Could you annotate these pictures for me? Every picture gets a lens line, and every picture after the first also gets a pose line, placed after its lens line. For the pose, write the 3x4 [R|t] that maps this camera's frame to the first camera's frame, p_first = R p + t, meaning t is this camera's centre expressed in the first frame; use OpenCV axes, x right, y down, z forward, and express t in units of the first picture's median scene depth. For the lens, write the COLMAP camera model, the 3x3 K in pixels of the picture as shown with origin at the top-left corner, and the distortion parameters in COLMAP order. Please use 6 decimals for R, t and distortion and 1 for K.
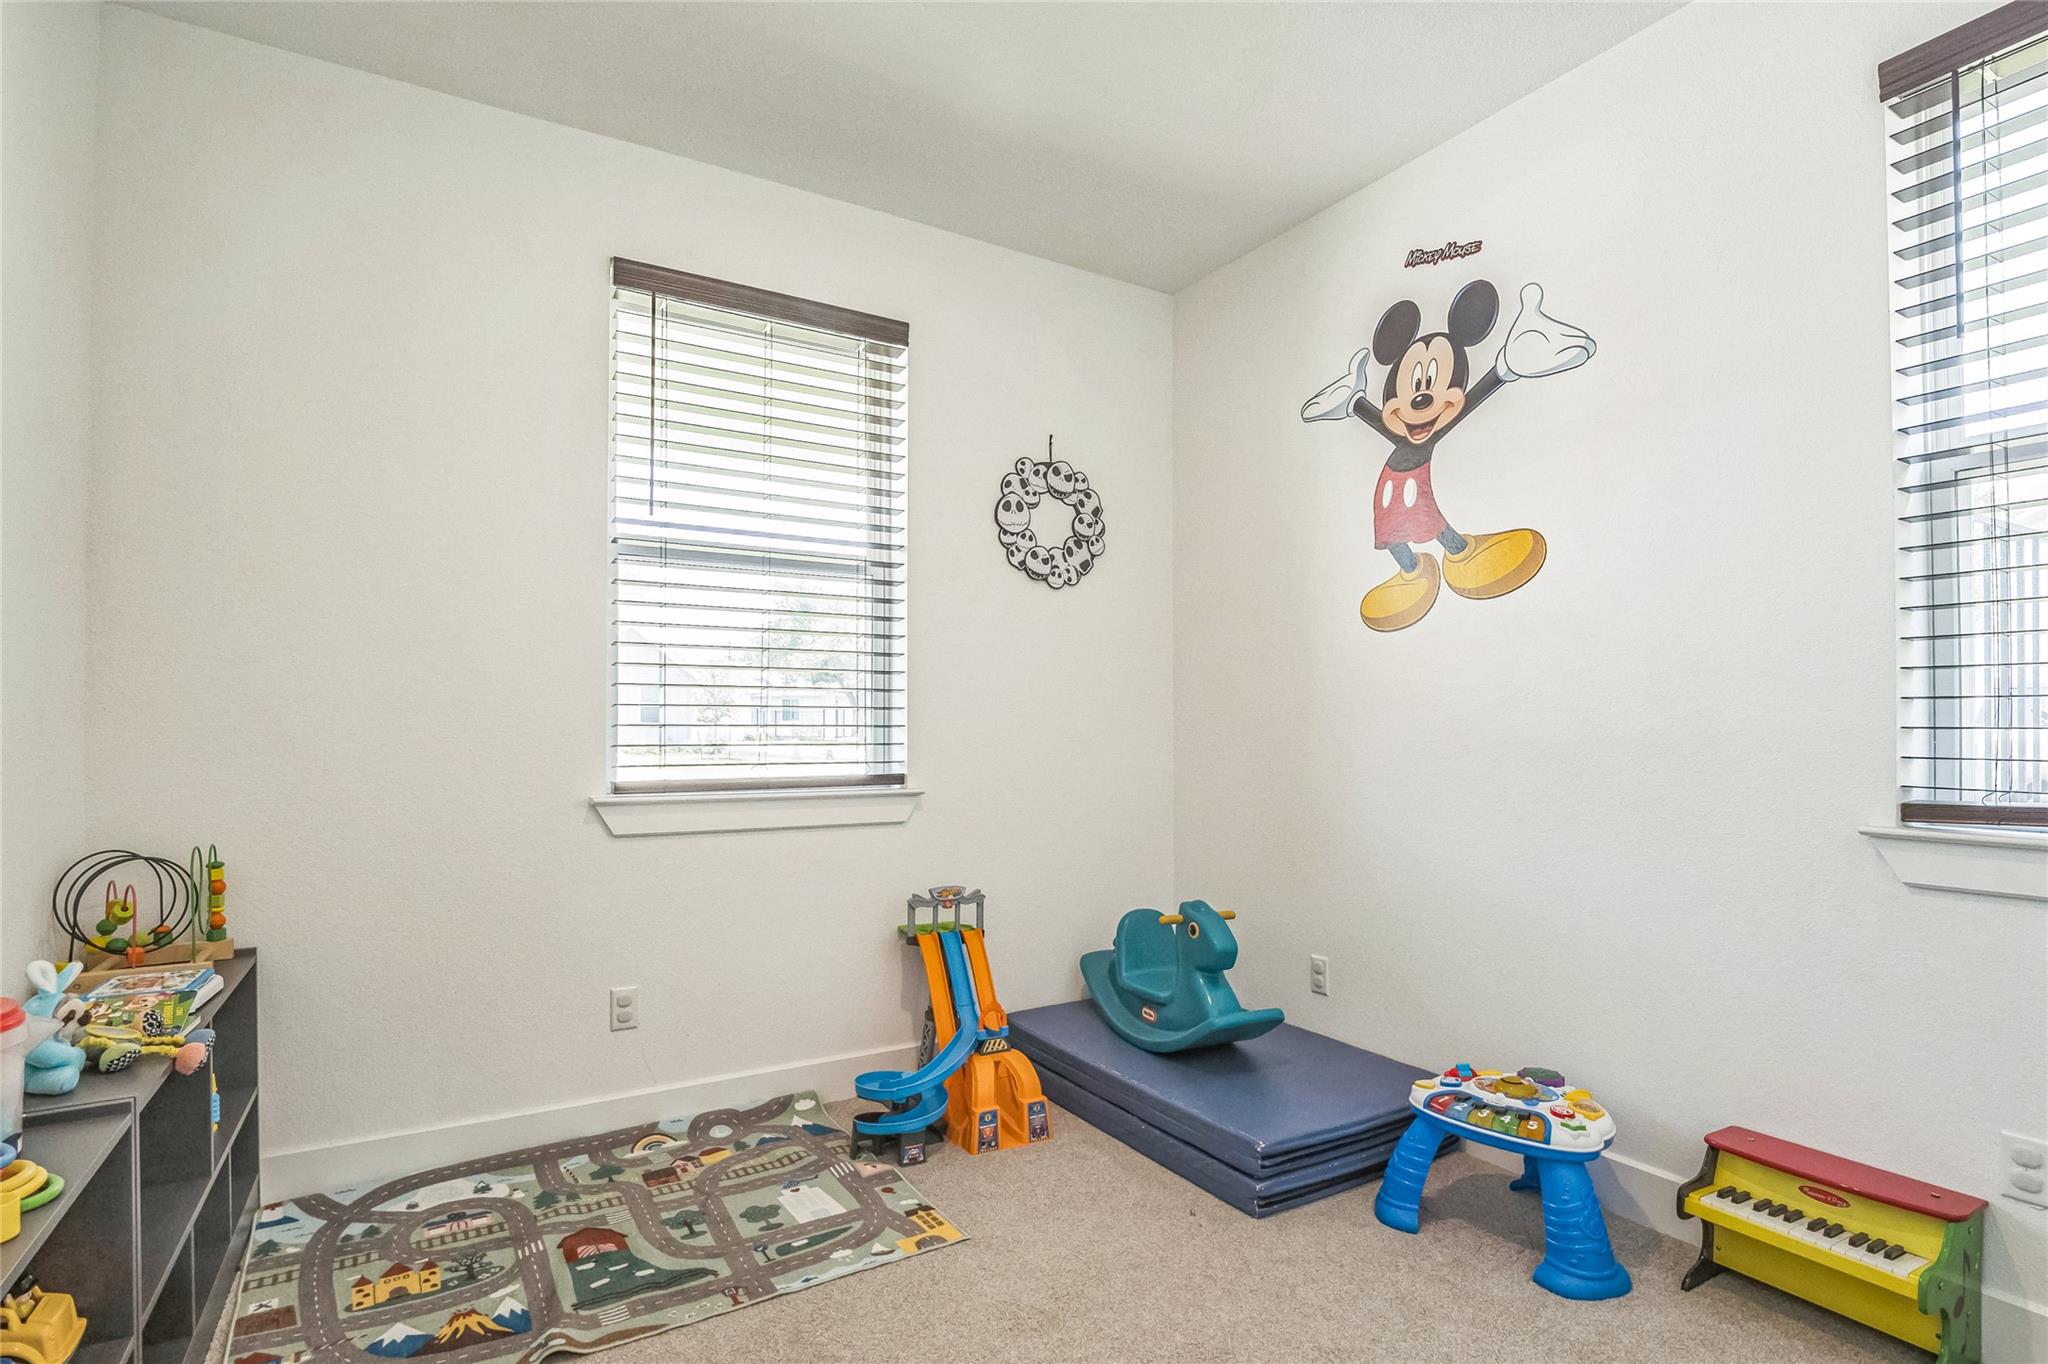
lens RADIAL K [[1038.6, 0, 1026.7], [0, 1038.6, 699.5], [0, 0, 1]] dist [-0.004122, -0.001120]
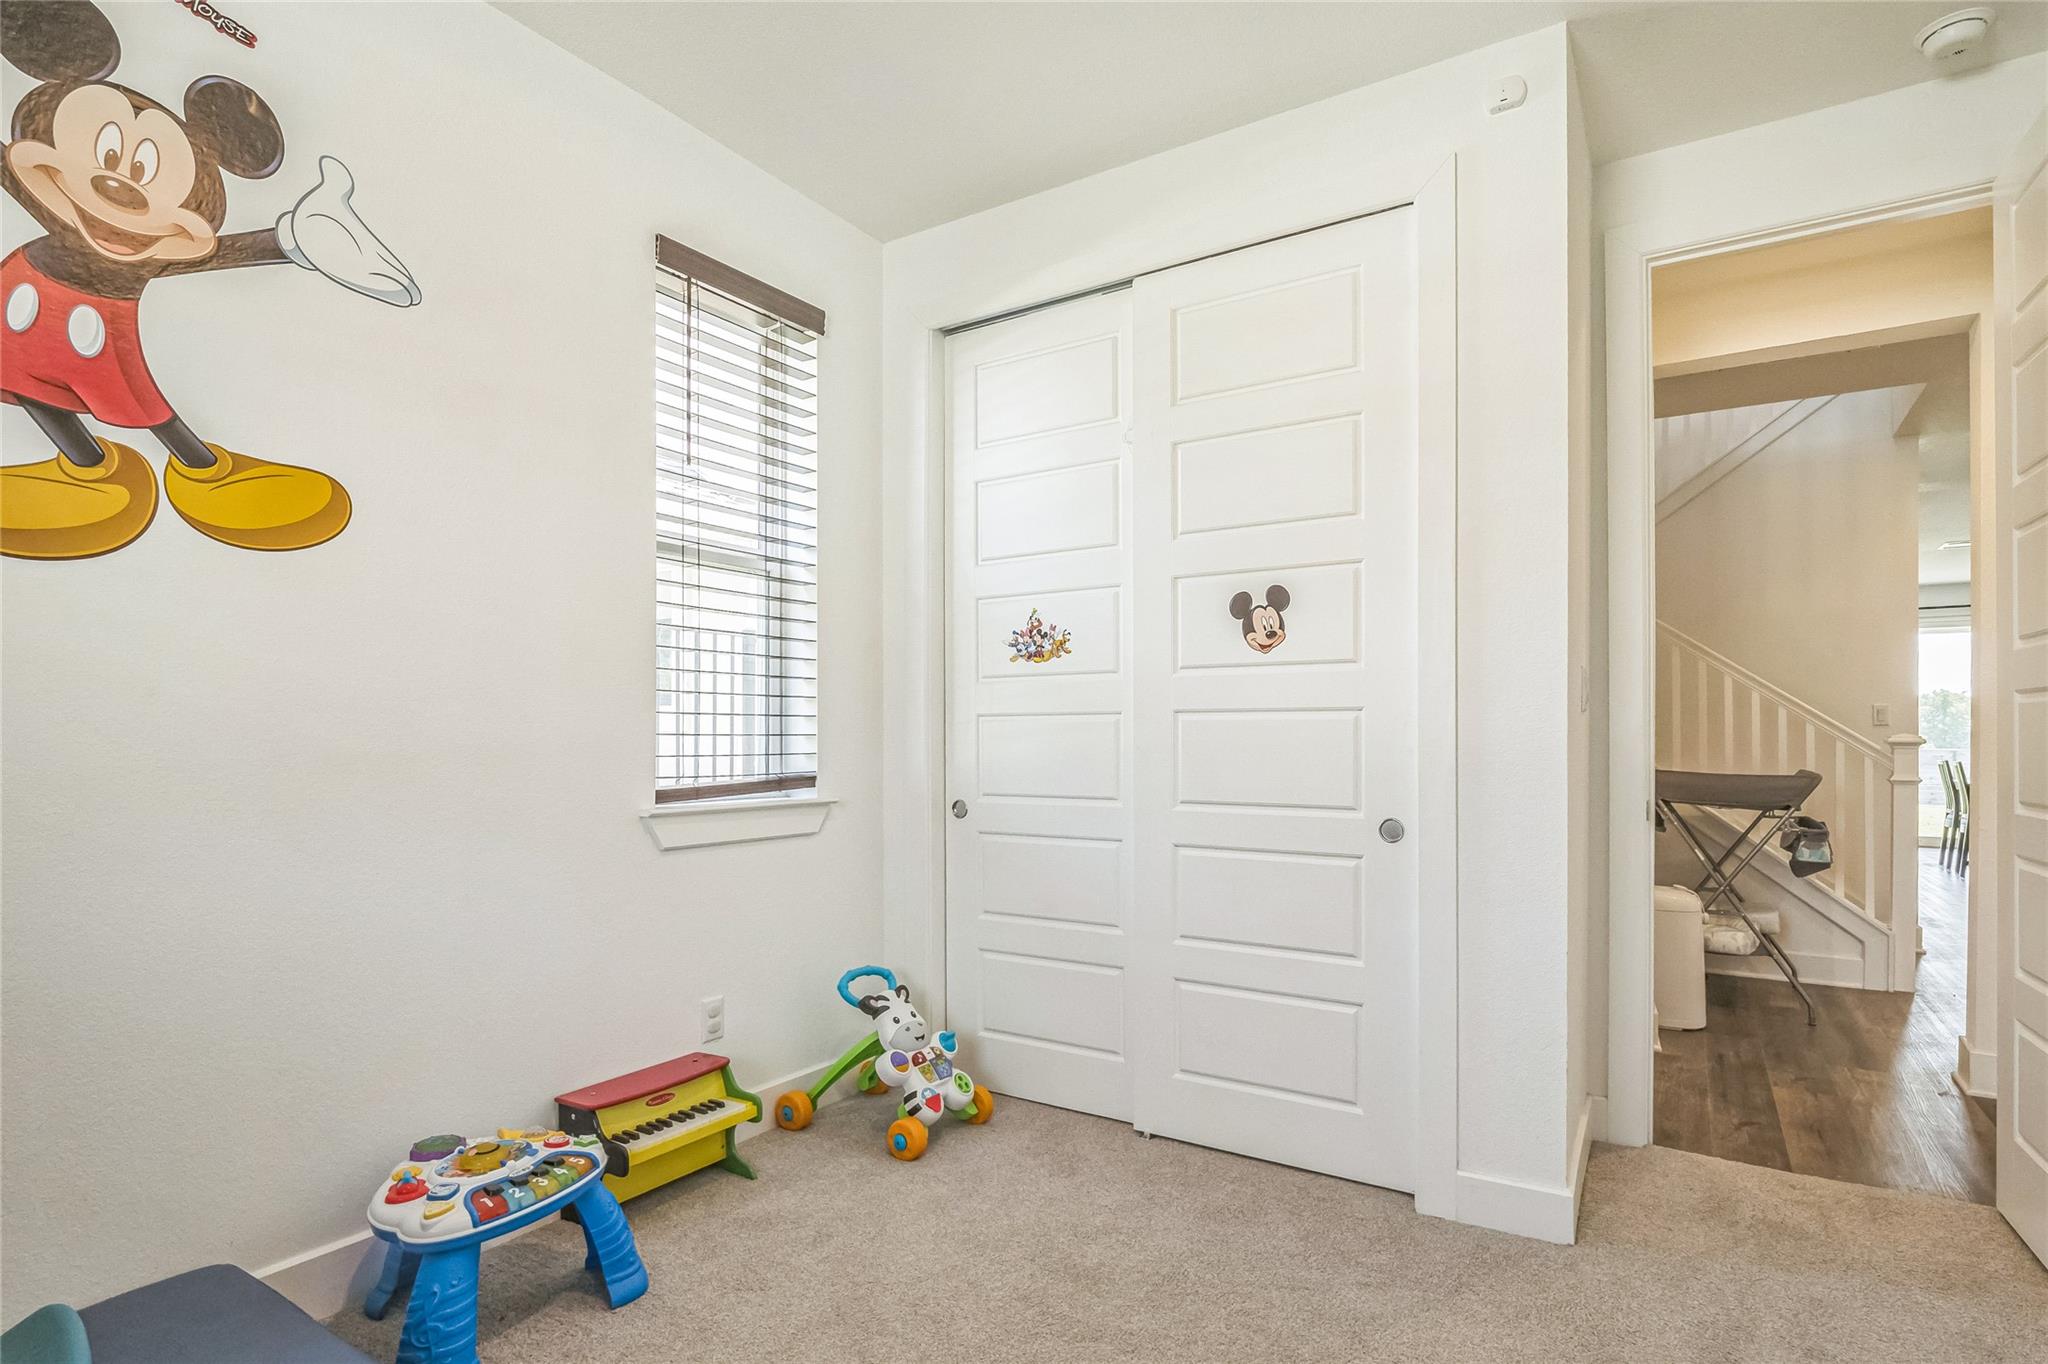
lens RADIAL K [[1038.6, 0, 1024.0], [0, 1038.6, 733.0], [0, 0, 1]] dist [-0.004122, -0.001120]
pose [[-0.452740, 0.006541, 0.891619, -0.399586], [-0.019723, 0.999655, -0.017348, 0.027024], [-0.891425, -0.025440, -0.452454, 0.817040]]
